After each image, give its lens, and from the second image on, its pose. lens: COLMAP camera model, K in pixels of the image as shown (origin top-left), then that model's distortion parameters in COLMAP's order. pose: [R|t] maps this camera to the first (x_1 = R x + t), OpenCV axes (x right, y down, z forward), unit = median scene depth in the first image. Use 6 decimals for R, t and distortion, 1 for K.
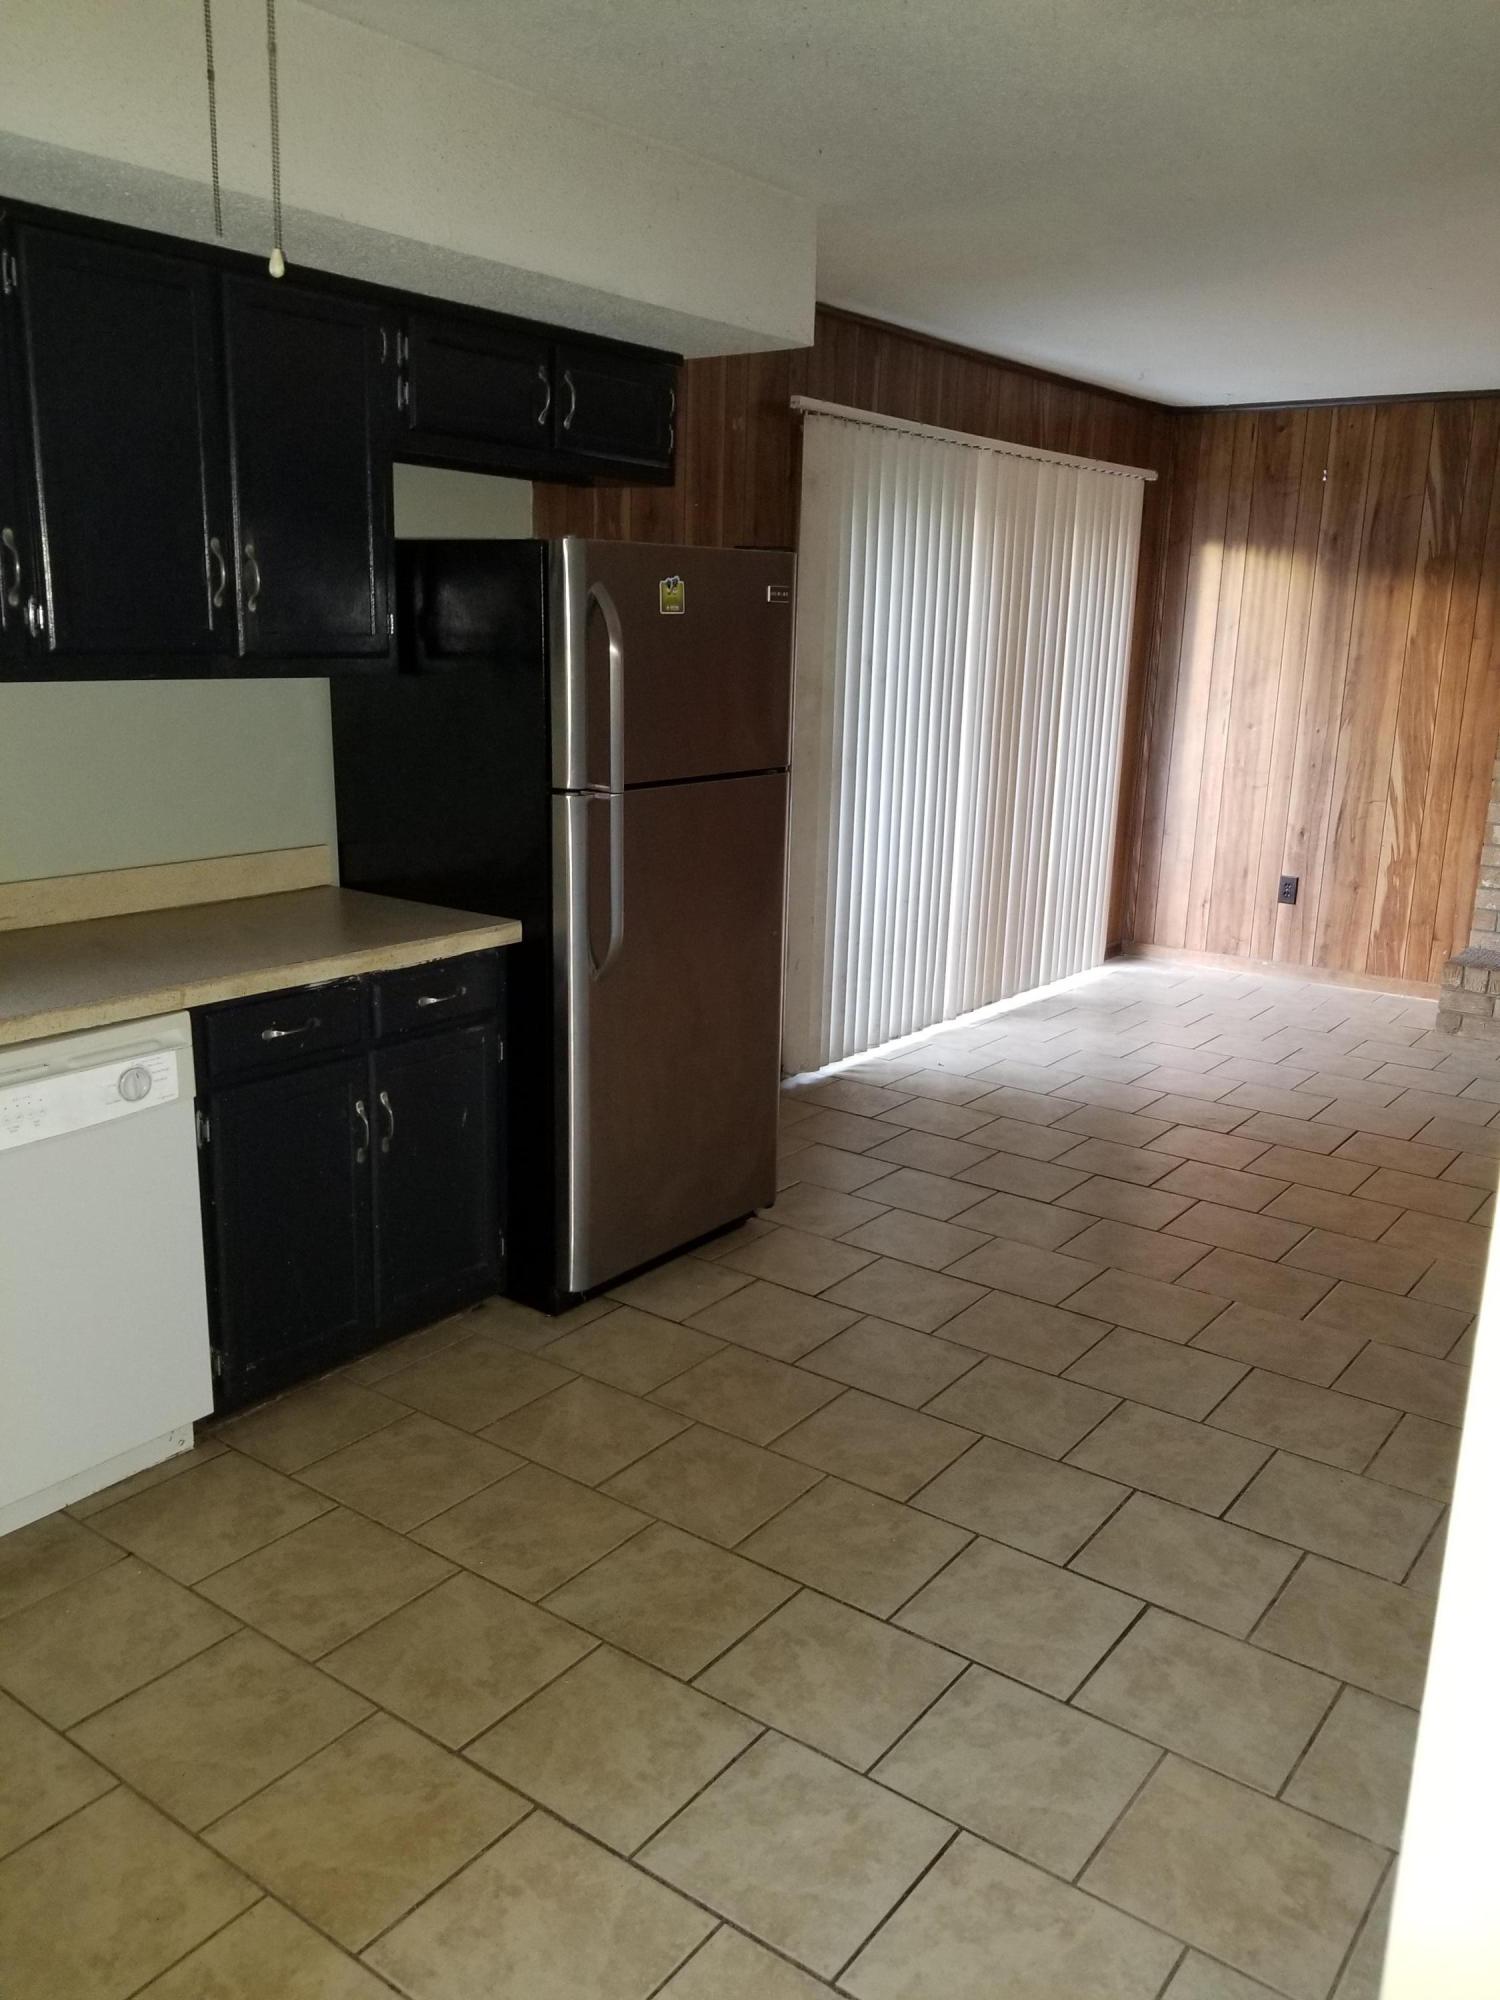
lens RADIAL K [[1569.9, 0, 772.4], [0, 1569.9, 992.7], [0, 0, 1]] dist [0.087135, -0.159954]
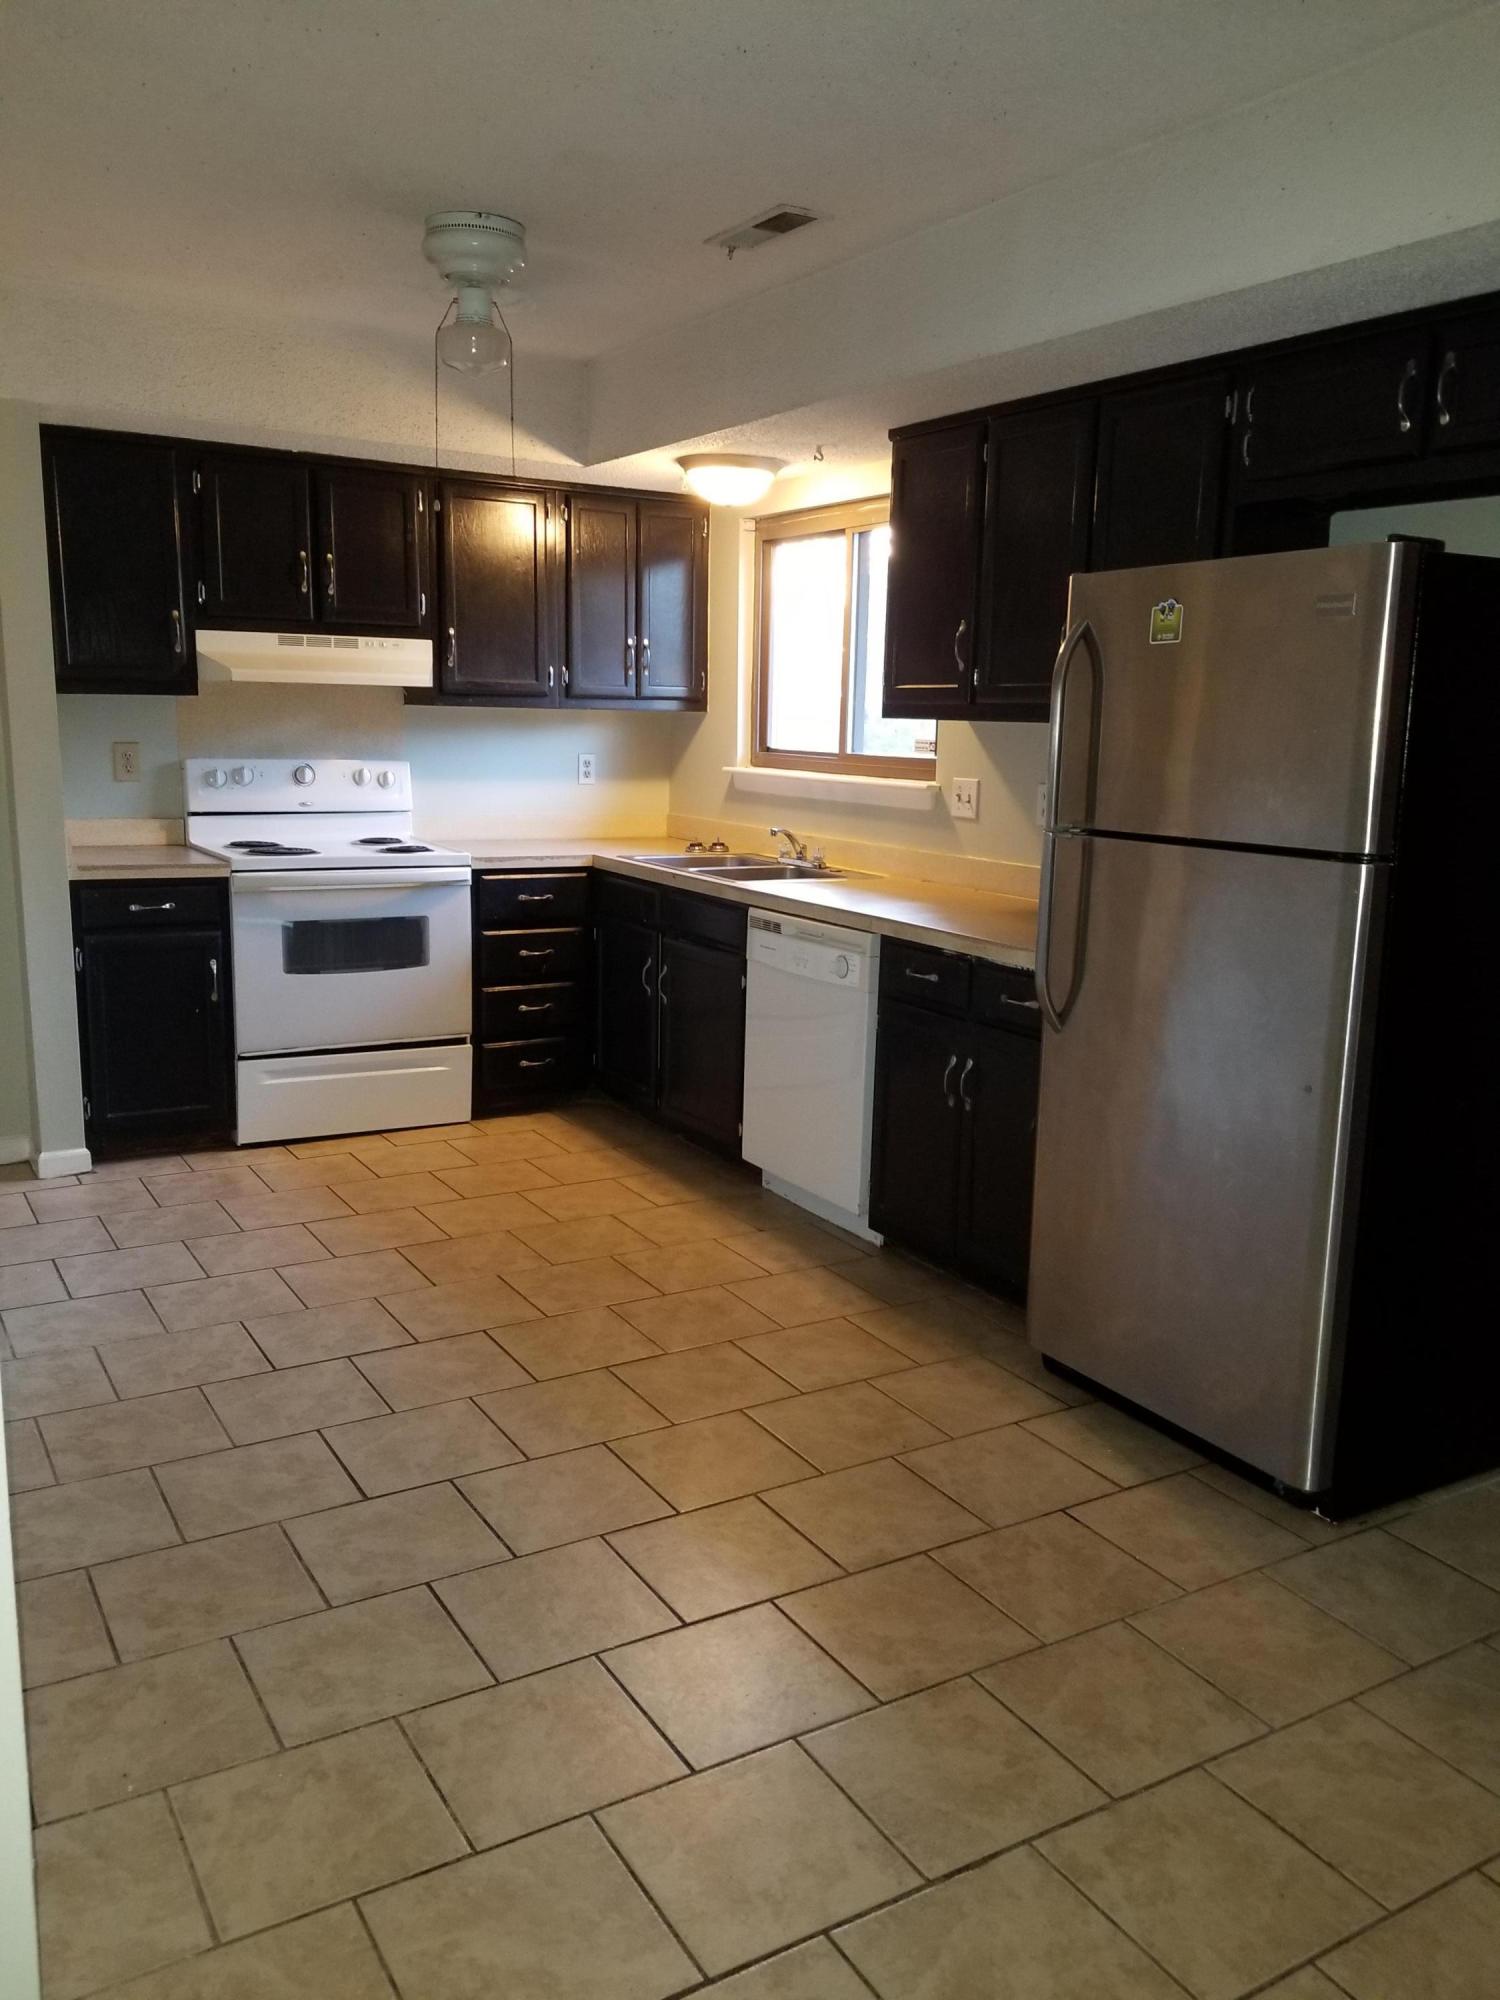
lens RADIAL K [[1569.6, 0, 742.6], [0, 1569.6, 997.8], [0, 0, 1]] dist [0.106559, -0.235331]
pose [[-0.399527, 0.126653, -0.907930, 0.414260], [-0.245787, 0.939348, 0.239192, -0.102673], [0.883157, 0.318722, -0.344165, 0.569326]]
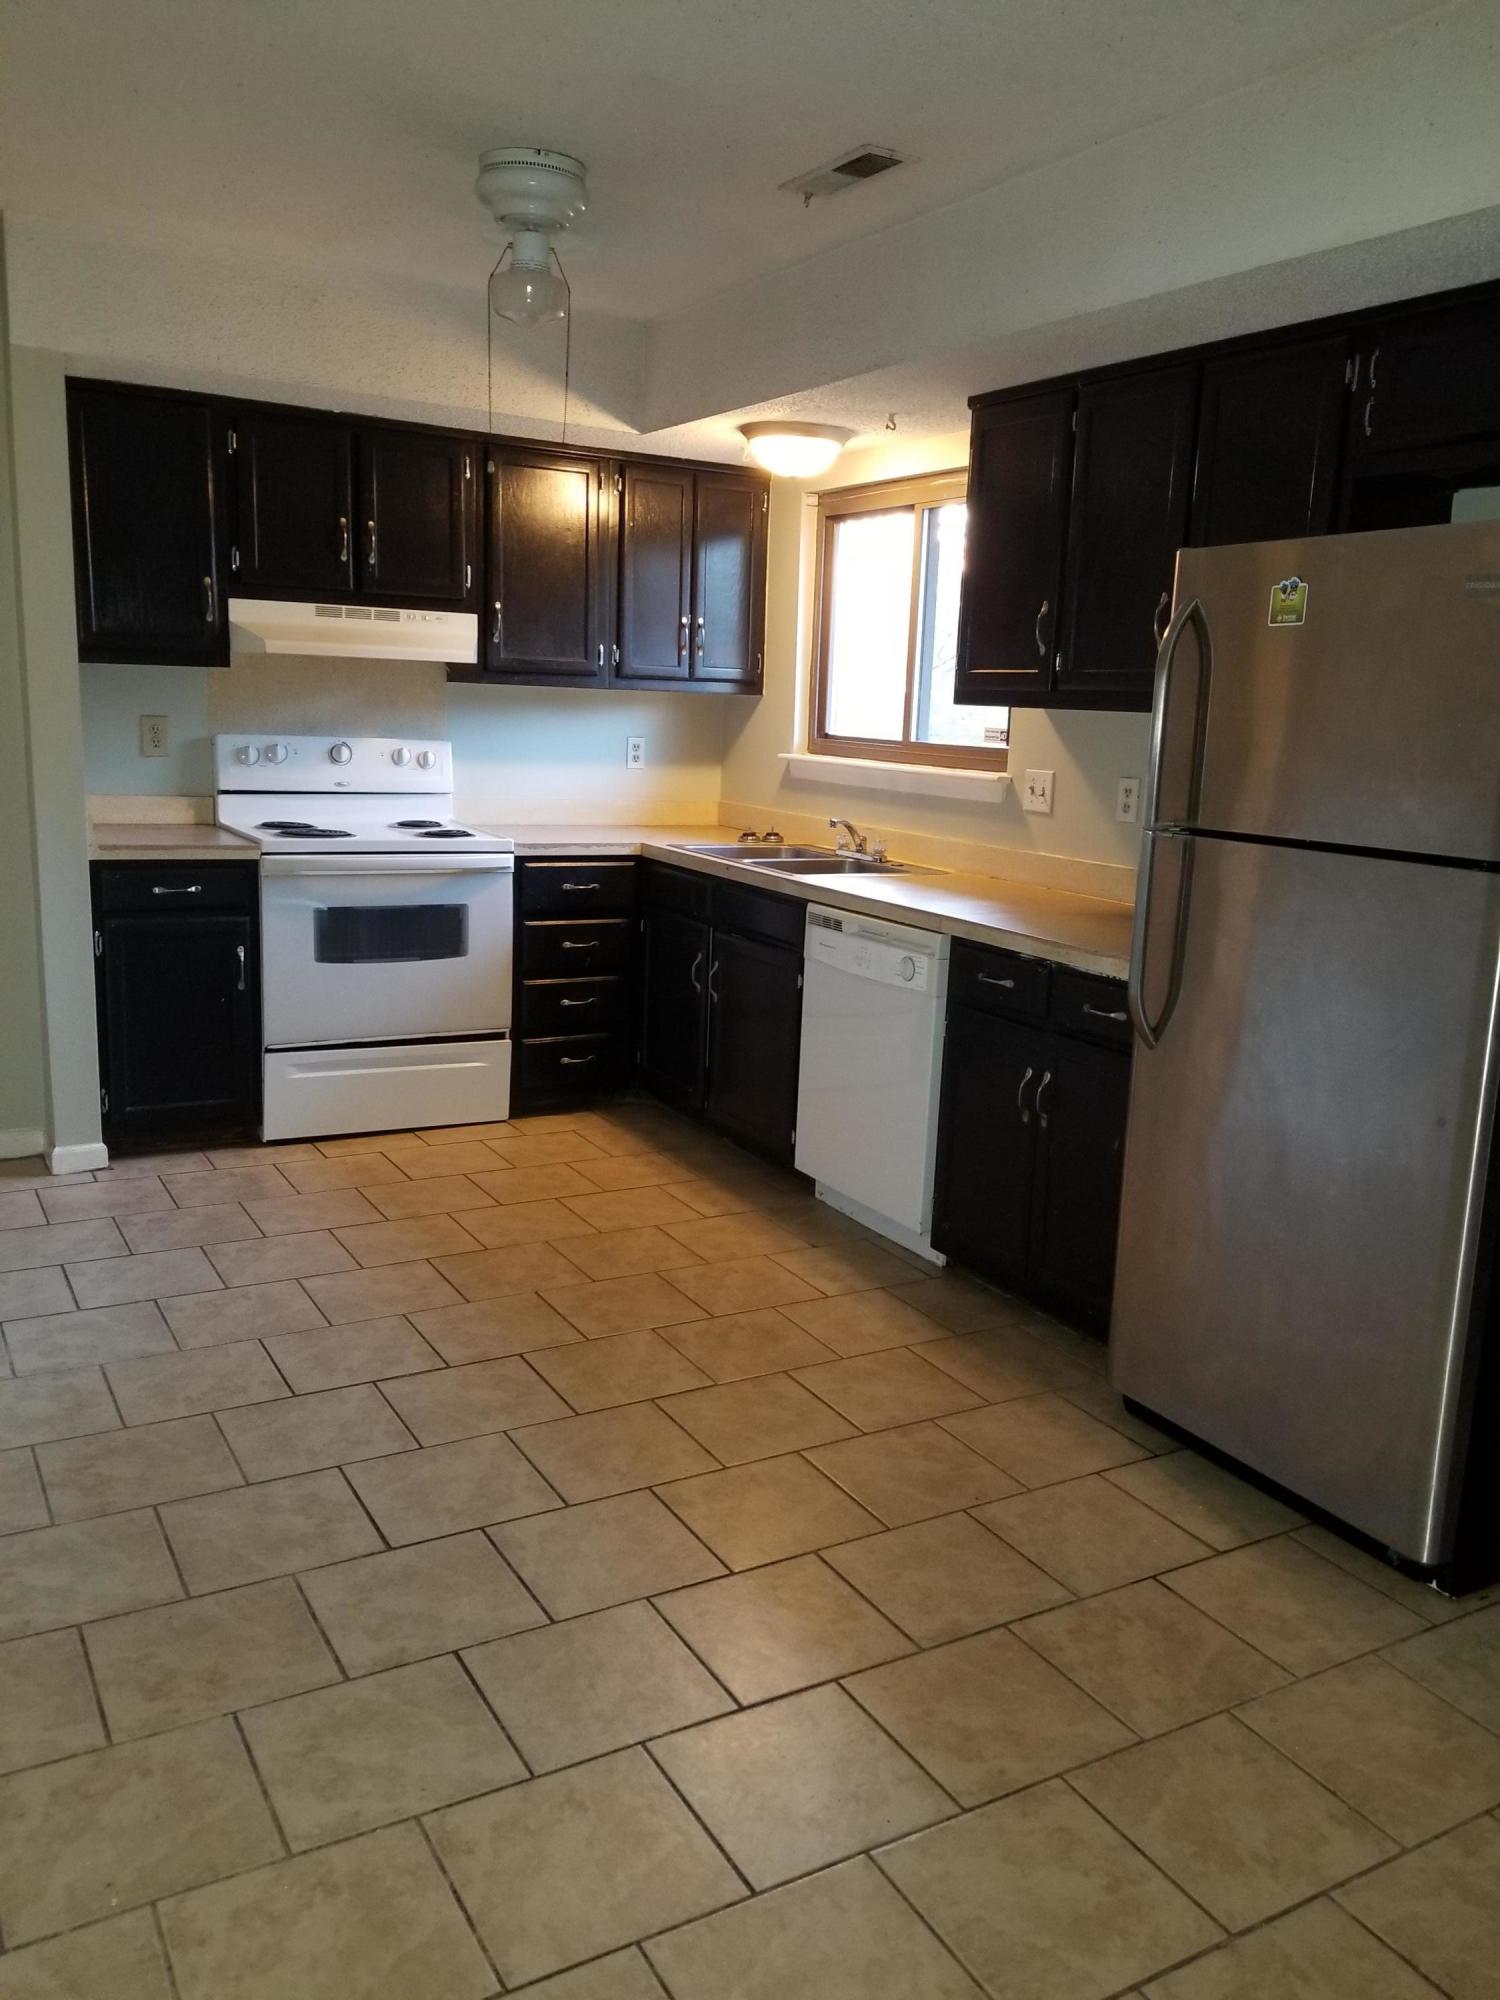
lens RADIAL K [[1569.9, 0, 772.4], [0, 1569.9, 992.7], [0, 0, 1]] dist [0.087135, -0.159954]
pose [[-0.405288, 0.123190, -0.905851, 0.382401], [-0.263291, 0.933166, 0.244704, -0.096361], [0.875454, 0.337678, -0.345766, 0.546982]]
